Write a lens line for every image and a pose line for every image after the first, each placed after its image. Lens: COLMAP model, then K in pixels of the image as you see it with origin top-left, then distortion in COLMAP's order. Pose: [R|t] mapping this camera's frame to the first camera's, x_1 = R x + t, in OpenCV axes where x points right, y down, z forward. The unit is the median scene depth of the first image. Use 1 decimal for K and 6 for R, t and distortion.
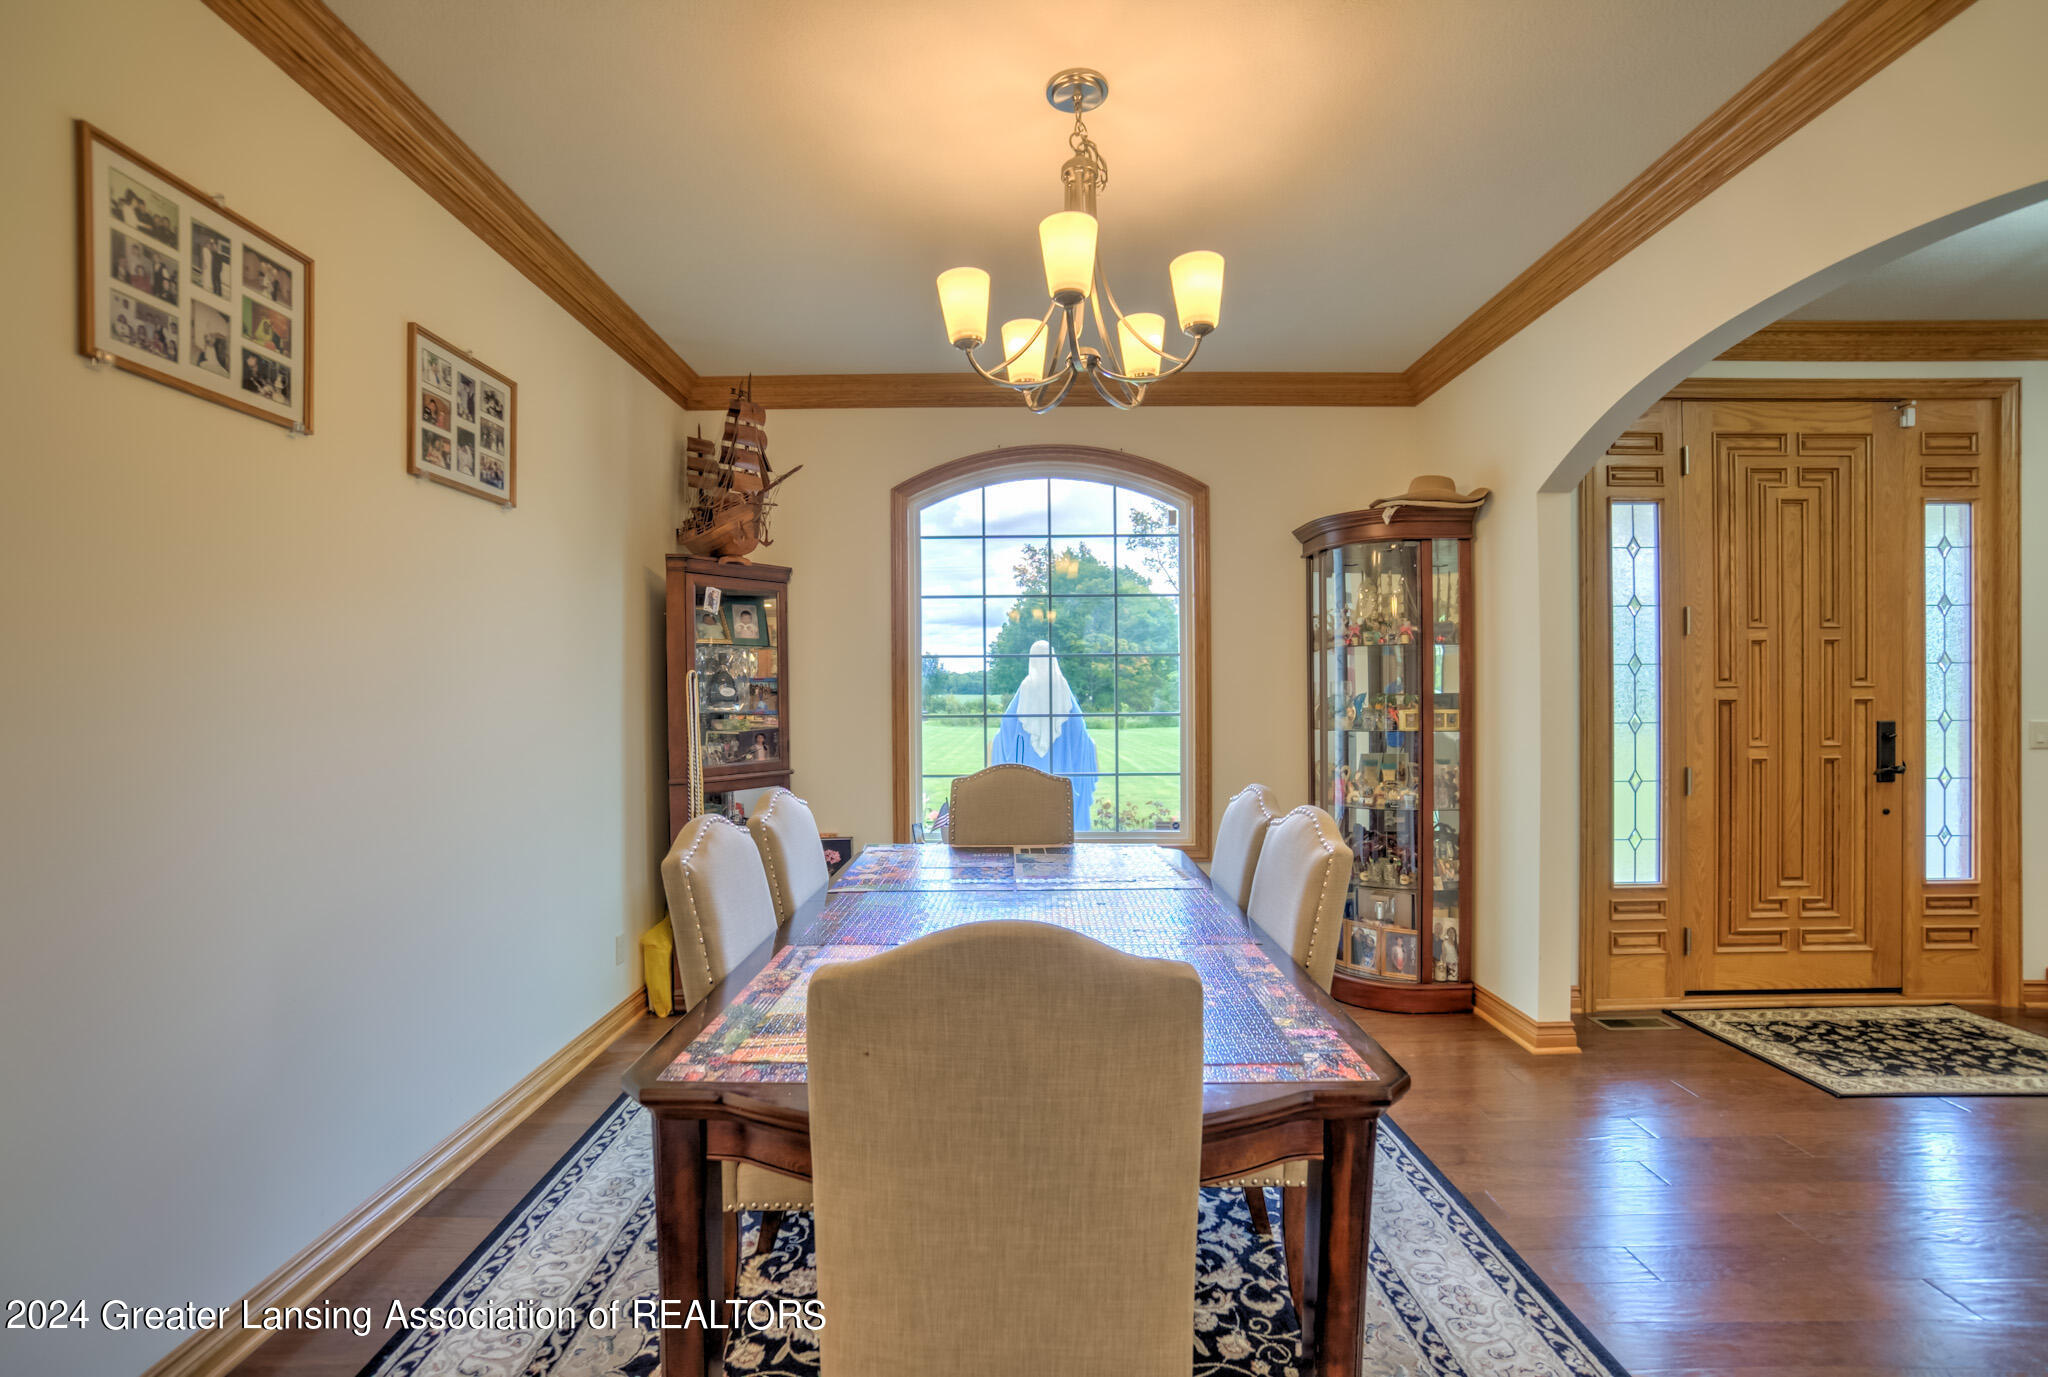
lens RADIAL K [[913.8, 0, 1006.8], [0, 913.8, 700.0], [0, 0, 1]] dist [-0.057400, 0.019940]
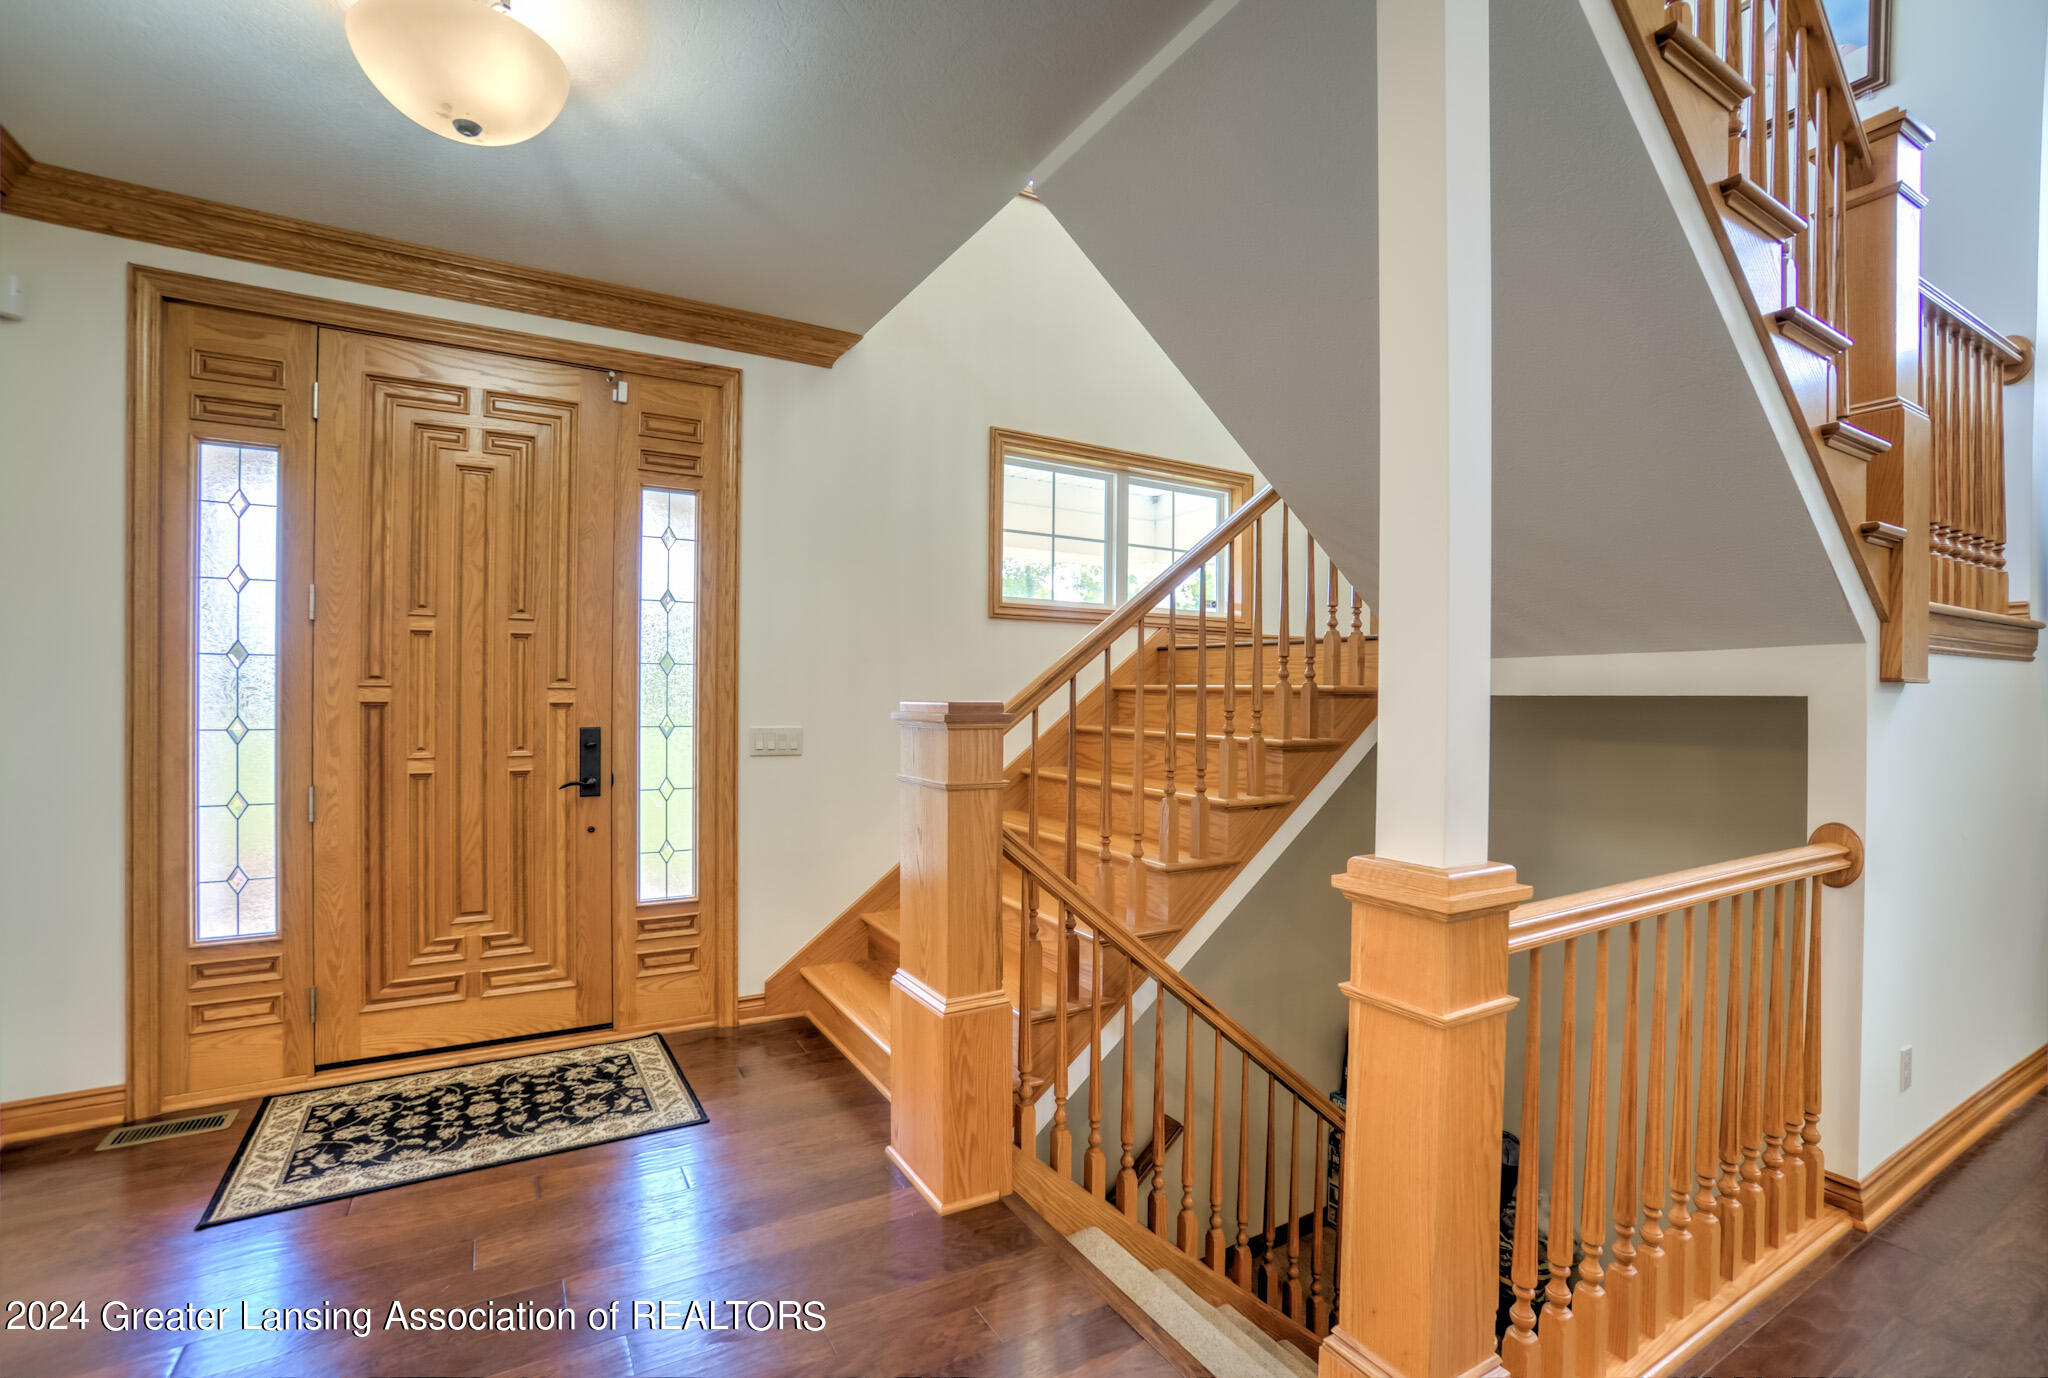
lens RADIAL K [[913.8, 0, 1003.9], [0, 913.8, 699.5], [0, 0, 1]] dist [-0.057400, 0.019940]
pose [[0.862694, 0.010795, 0.505612, 0.896618], [-0.010482, 0.999939, -0.003463, -0.005580], [-0.505618, -0.002312, 0.862754, -0.000685]]
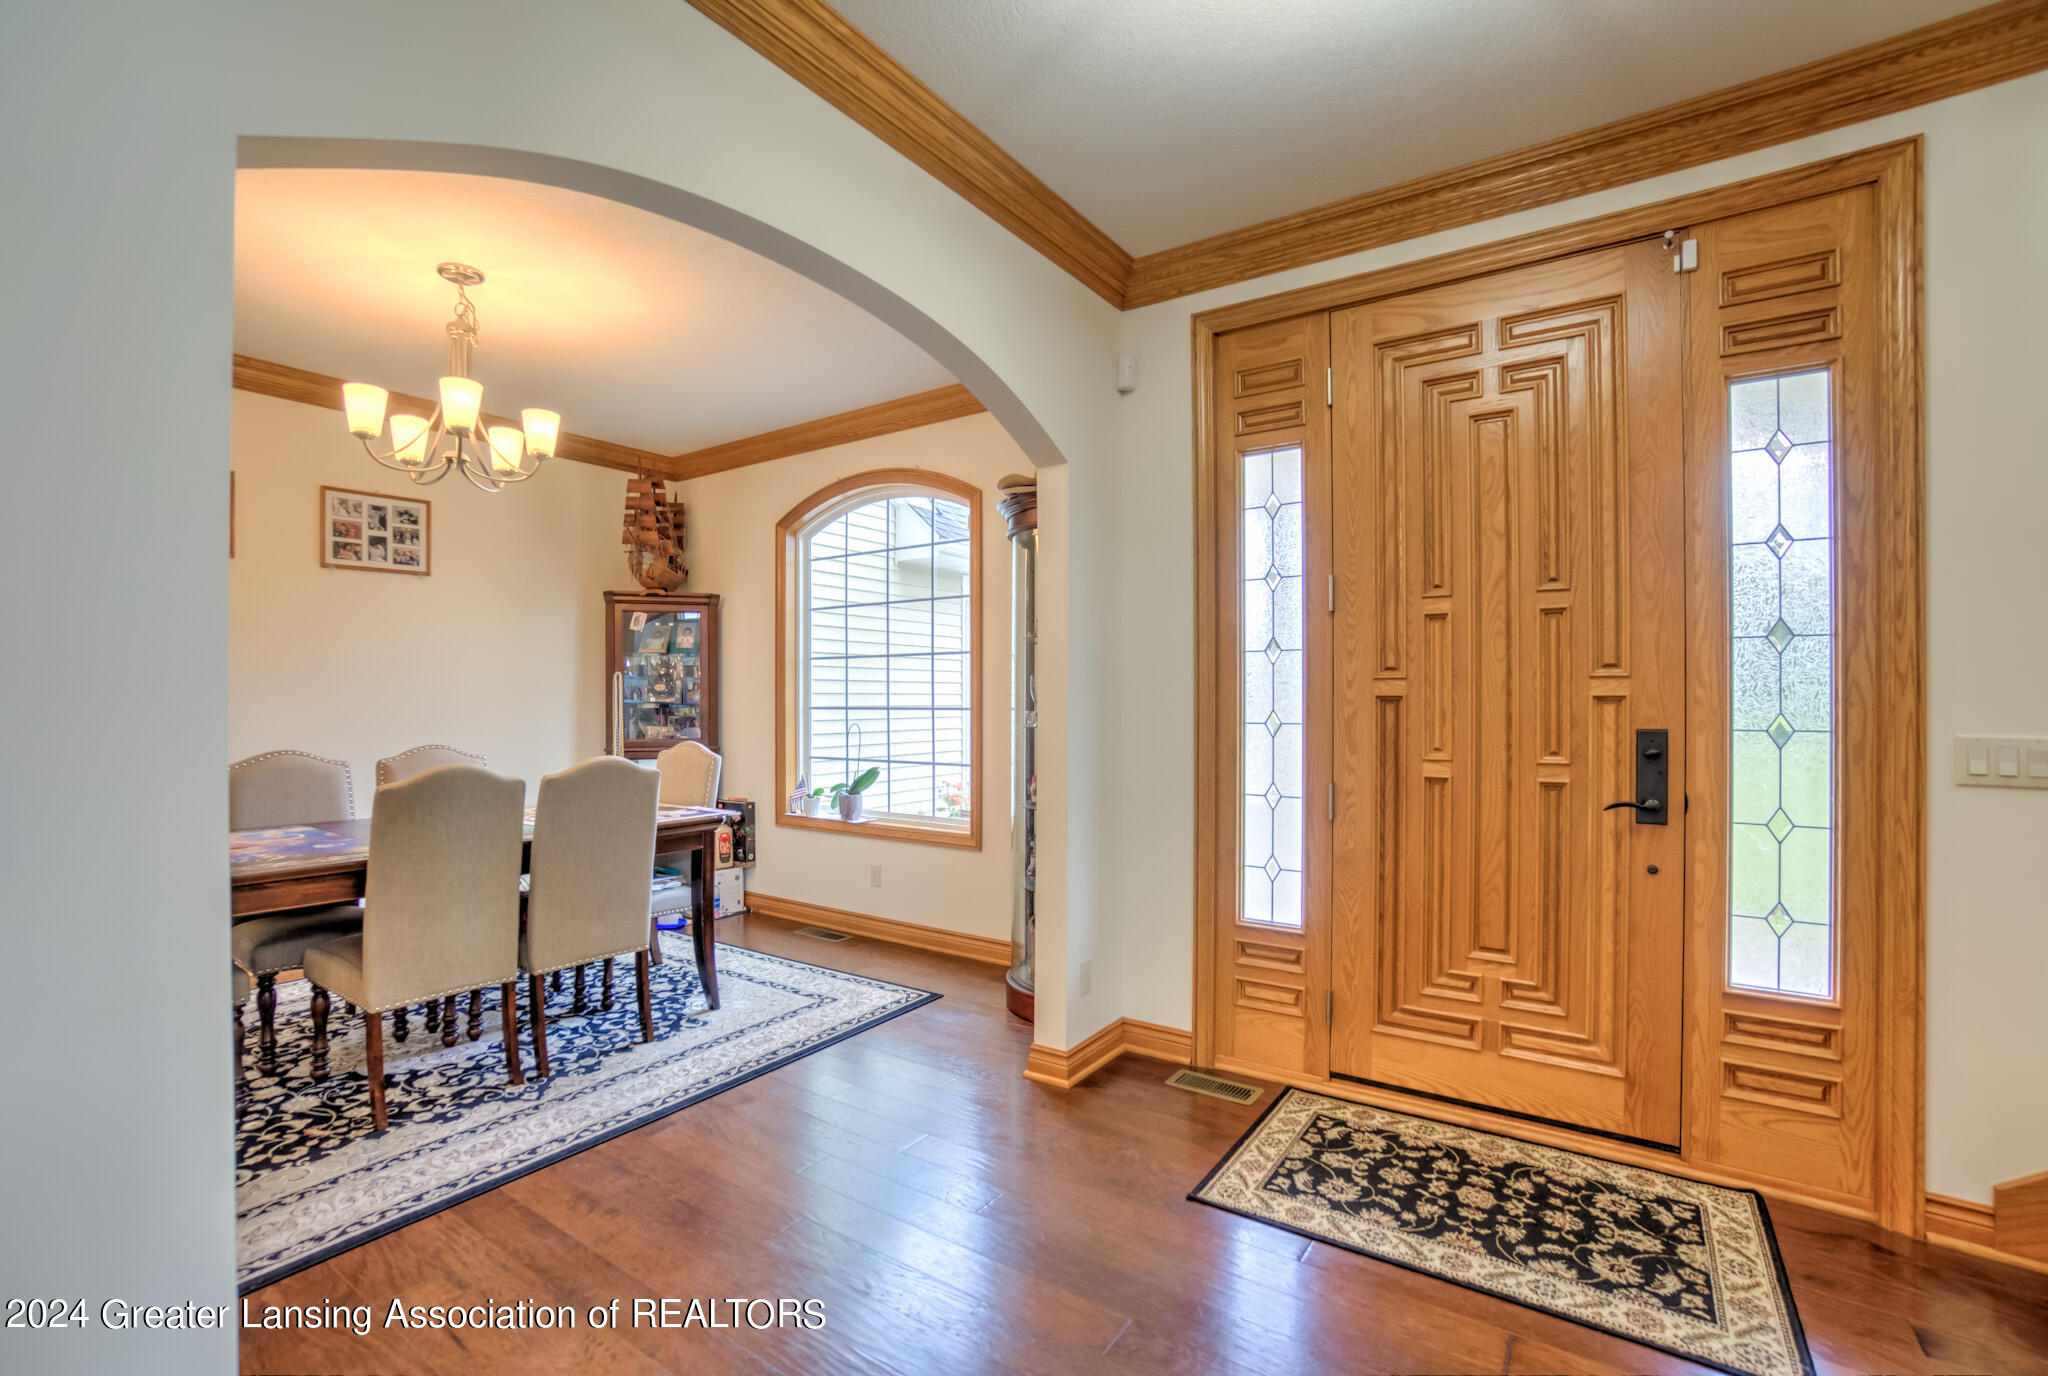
lens RADIAL K [[913.8, 0, 1007.3], [0, 913.8, 696.9], [0, 0, 1]] dist [-0.057400, 0.019940]
pose [[0.820380, 0.005043, -0.571797, 0.984008], [-0.008704, 0.999955, -0.003668, 0.006446], [0.571753, 0.007986, 0.820387, 0.190276]]
